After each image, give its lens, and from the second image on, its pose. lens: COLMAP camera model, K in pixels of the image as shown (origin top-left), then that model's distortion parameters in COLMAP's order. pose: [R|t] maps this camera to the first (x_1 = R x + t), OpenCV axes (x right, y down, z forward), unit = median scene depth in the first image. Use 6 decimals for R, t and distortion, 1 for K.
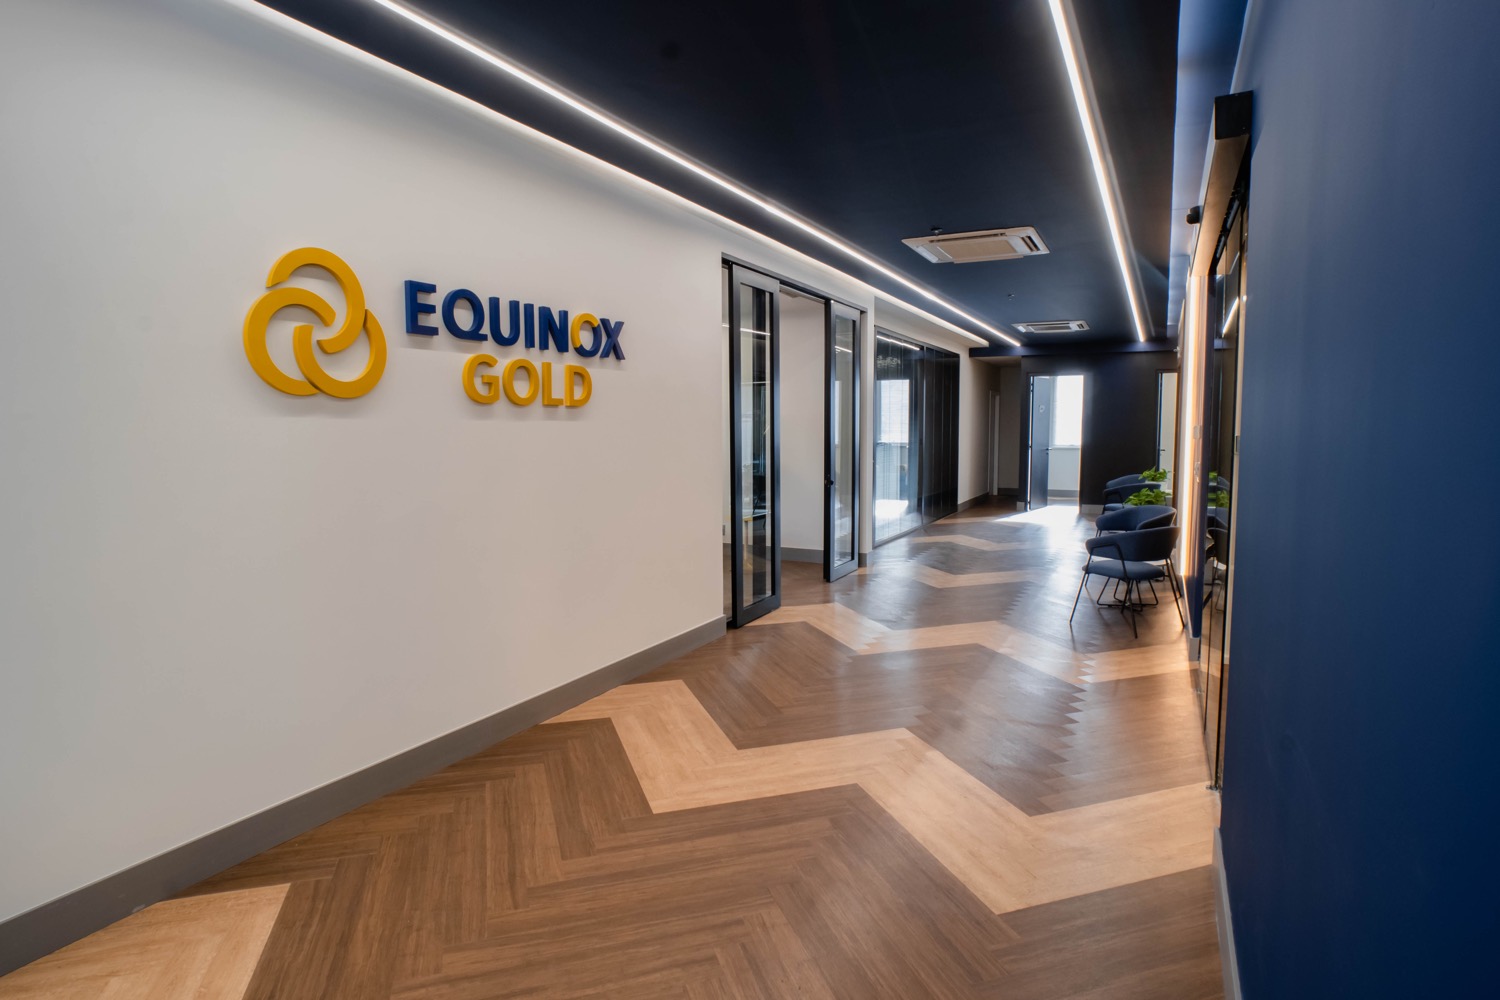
lens RADIAL K [[764.2, 0, 725.3], [0, 764.2, 493.1], [0, 0, 1]] dist [-0.064738, 0.029464]
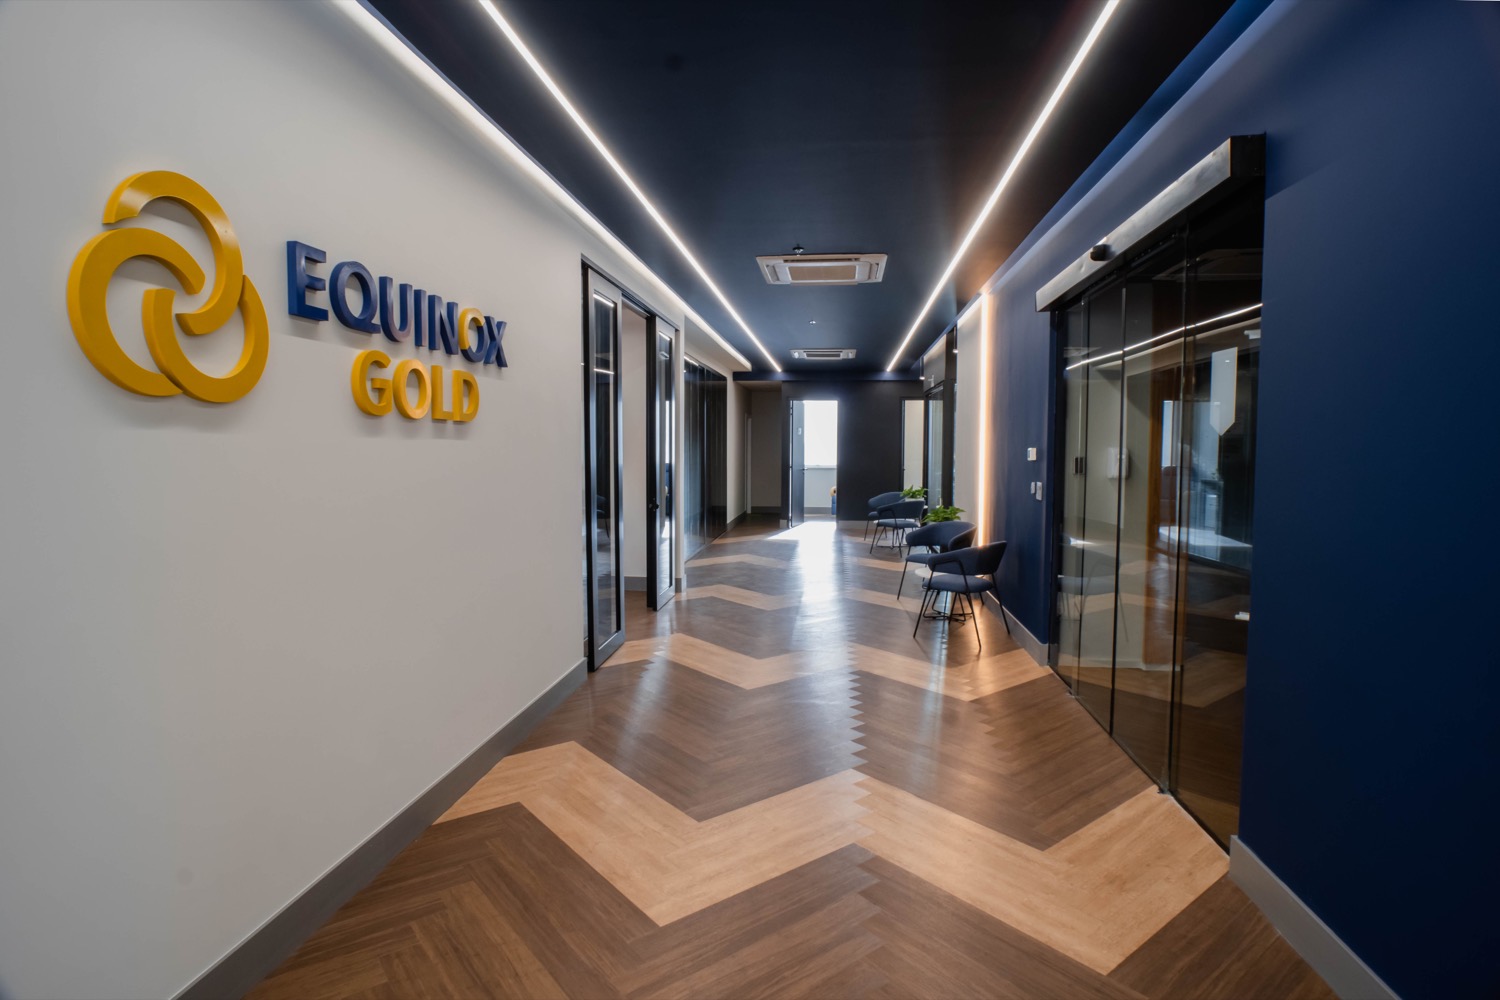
lens RADIAL K [[764.2, 0, 725.3], [0, 764.2, 493.1], [0, 0, 1]] dist [-0.064738, 0.029464]
pose [[0.941321, -0.014147, 0.337215, -0.219860], [0.023341, 0.999458, -0.023225, -0.013438], [-0.336704, 0.029733, 0.941141, 0.157893]]
